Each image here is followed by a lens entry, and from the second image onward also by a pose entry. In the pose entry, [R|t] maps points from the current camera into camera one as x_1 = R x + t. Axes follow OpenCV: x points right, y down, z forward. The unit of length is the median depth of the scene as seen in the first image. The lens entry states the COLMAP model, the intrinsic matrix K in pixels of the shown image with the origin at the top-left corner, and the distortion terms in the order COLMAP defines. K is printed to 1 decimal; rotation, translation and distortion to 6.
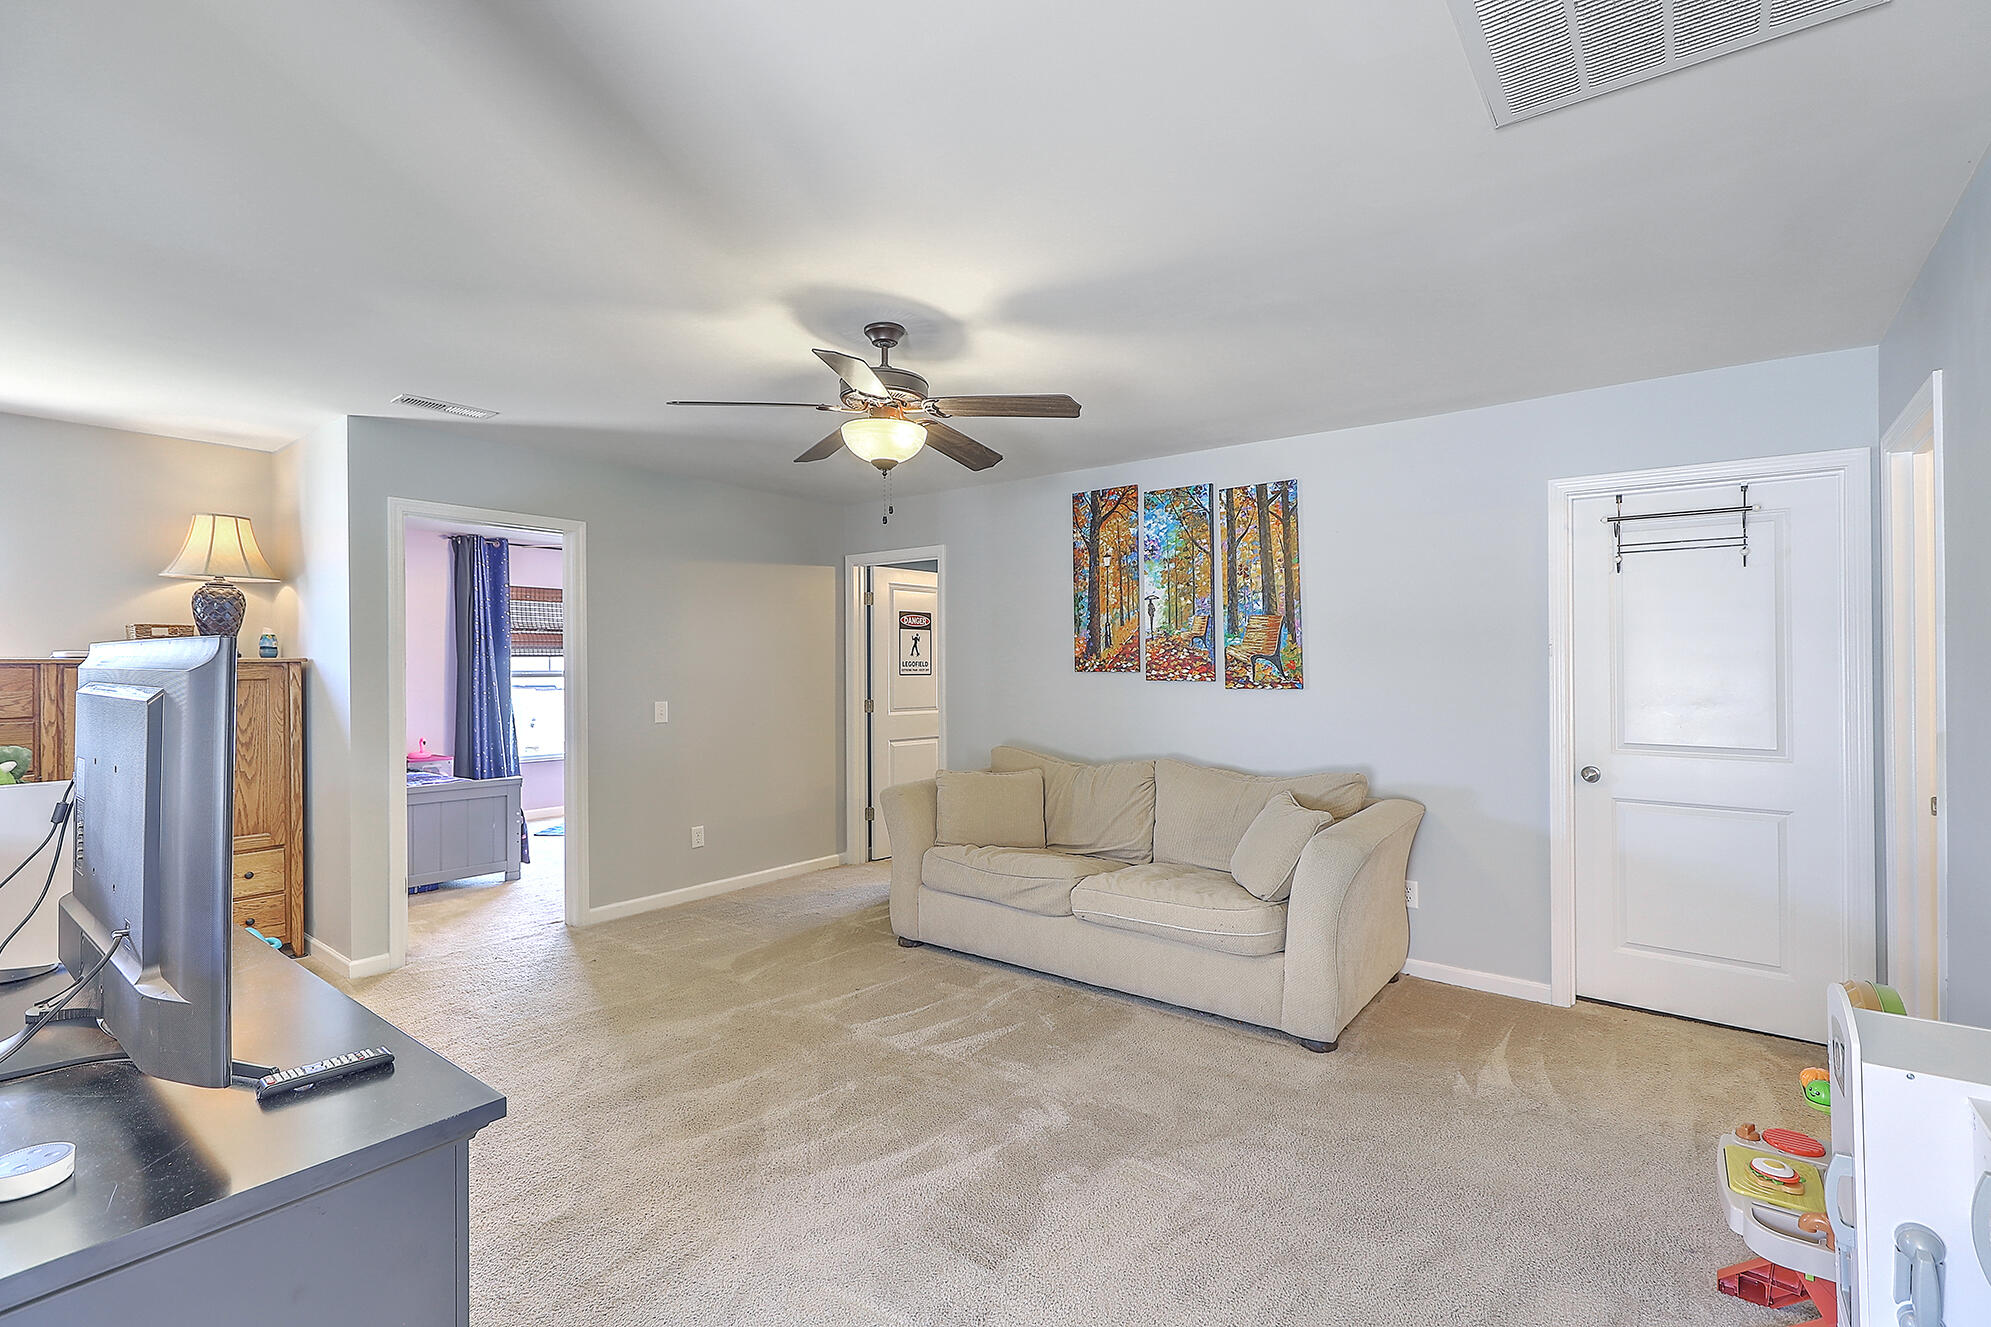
lens RADIAL K [[903.6, 0, 995.5], [0, 903.6, 663.5], [0, 0, 1]] dist [-0.003697, -0.000063]
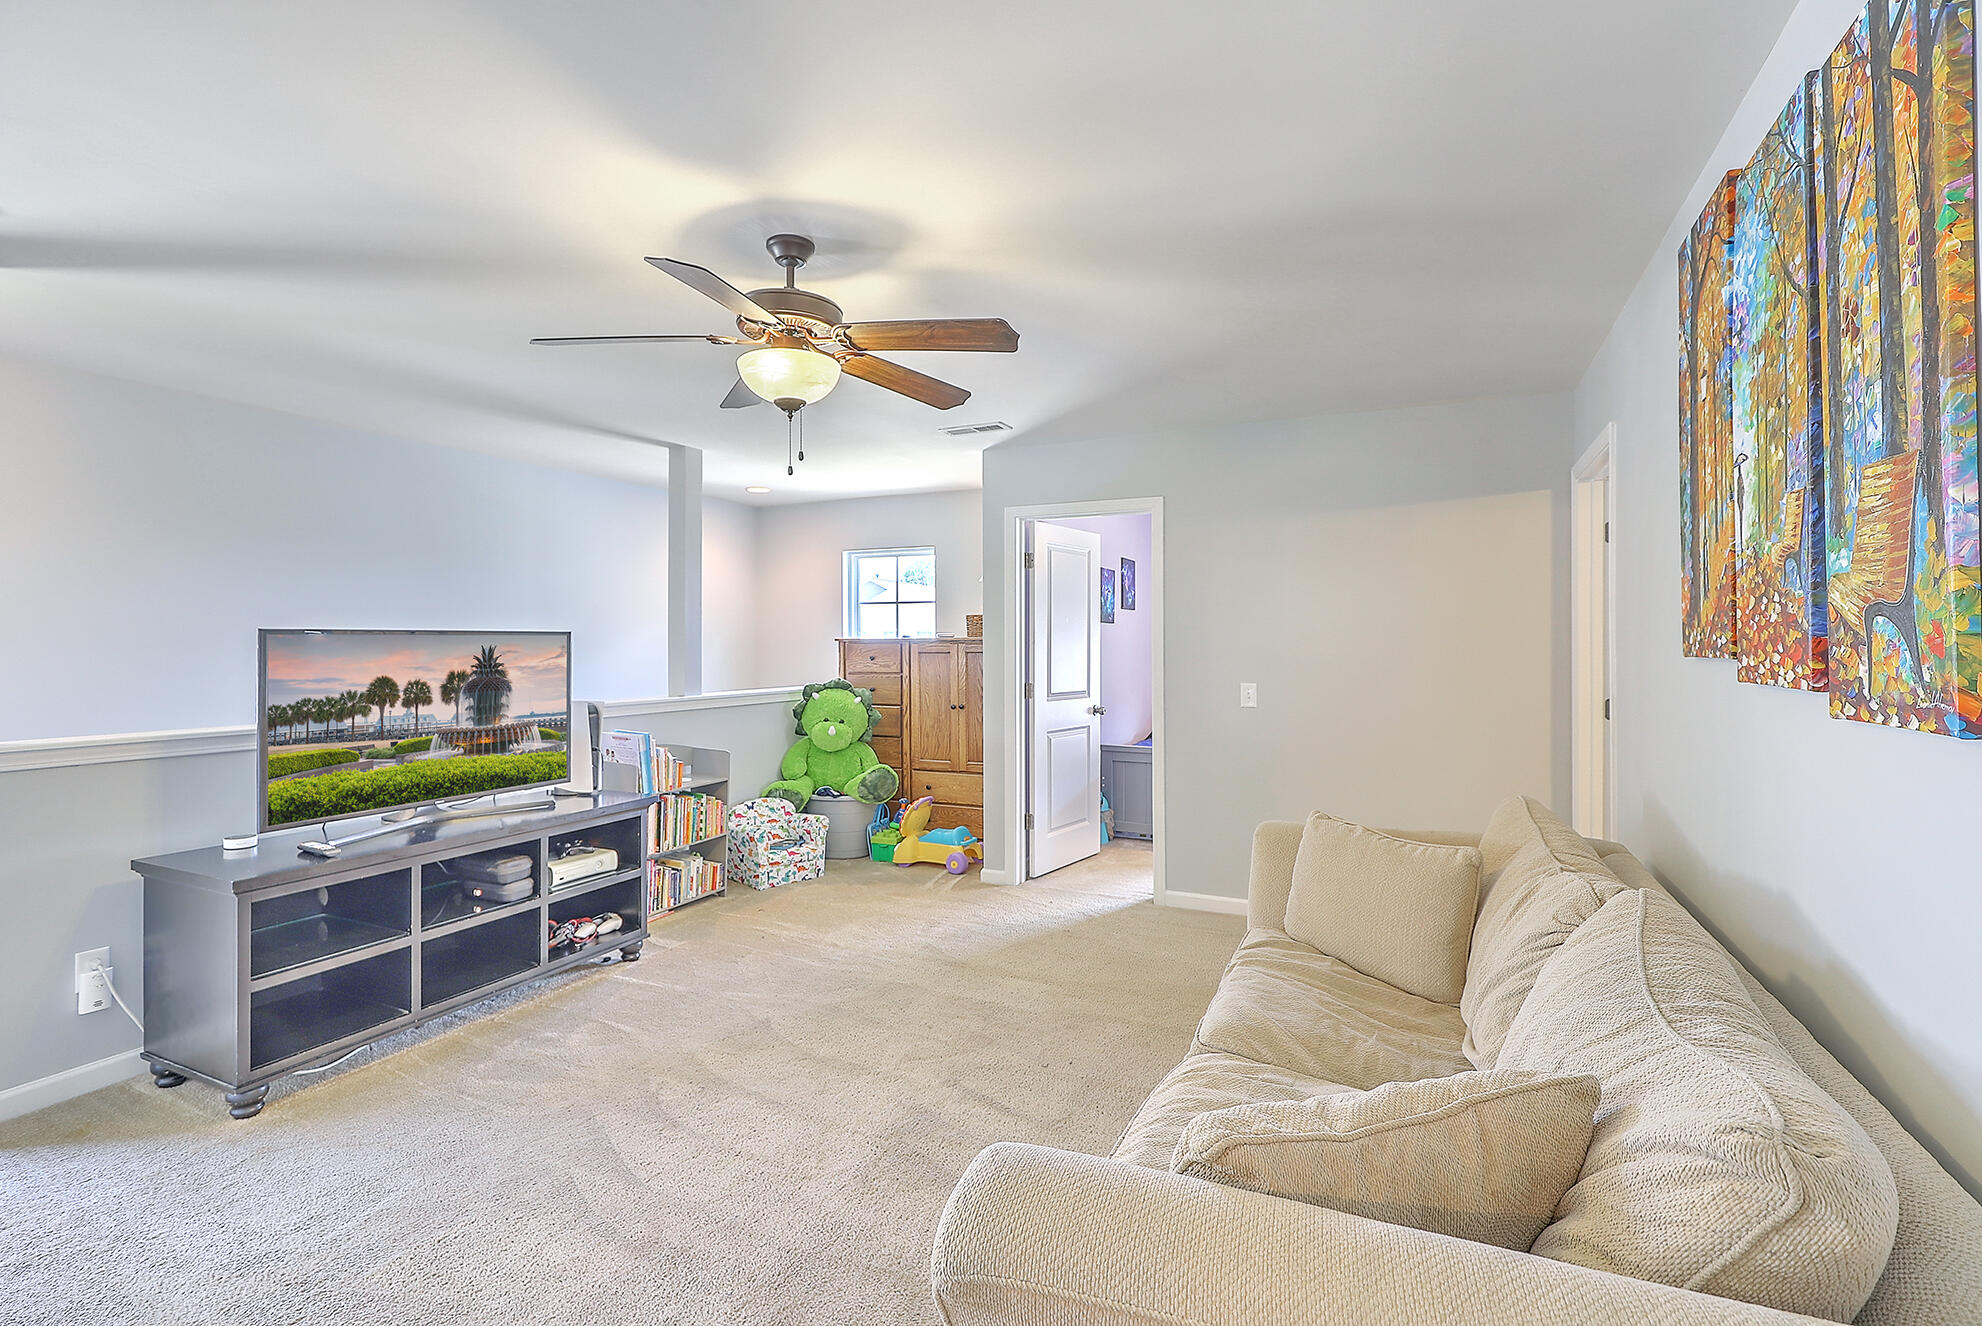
lens RADIAL K [[910.4, 0, 1035.4], [0, 910.4, 666.5], [0, 0, 1]] dist [-0.003758, -0.000558]
pose [[0.221485, 0.025739, -0.974824, 0.516487], [-0.001306, 0.999659, 0.026098, 0.003150], [0.975163, -0.004507, 0.221443, 0.689937]]
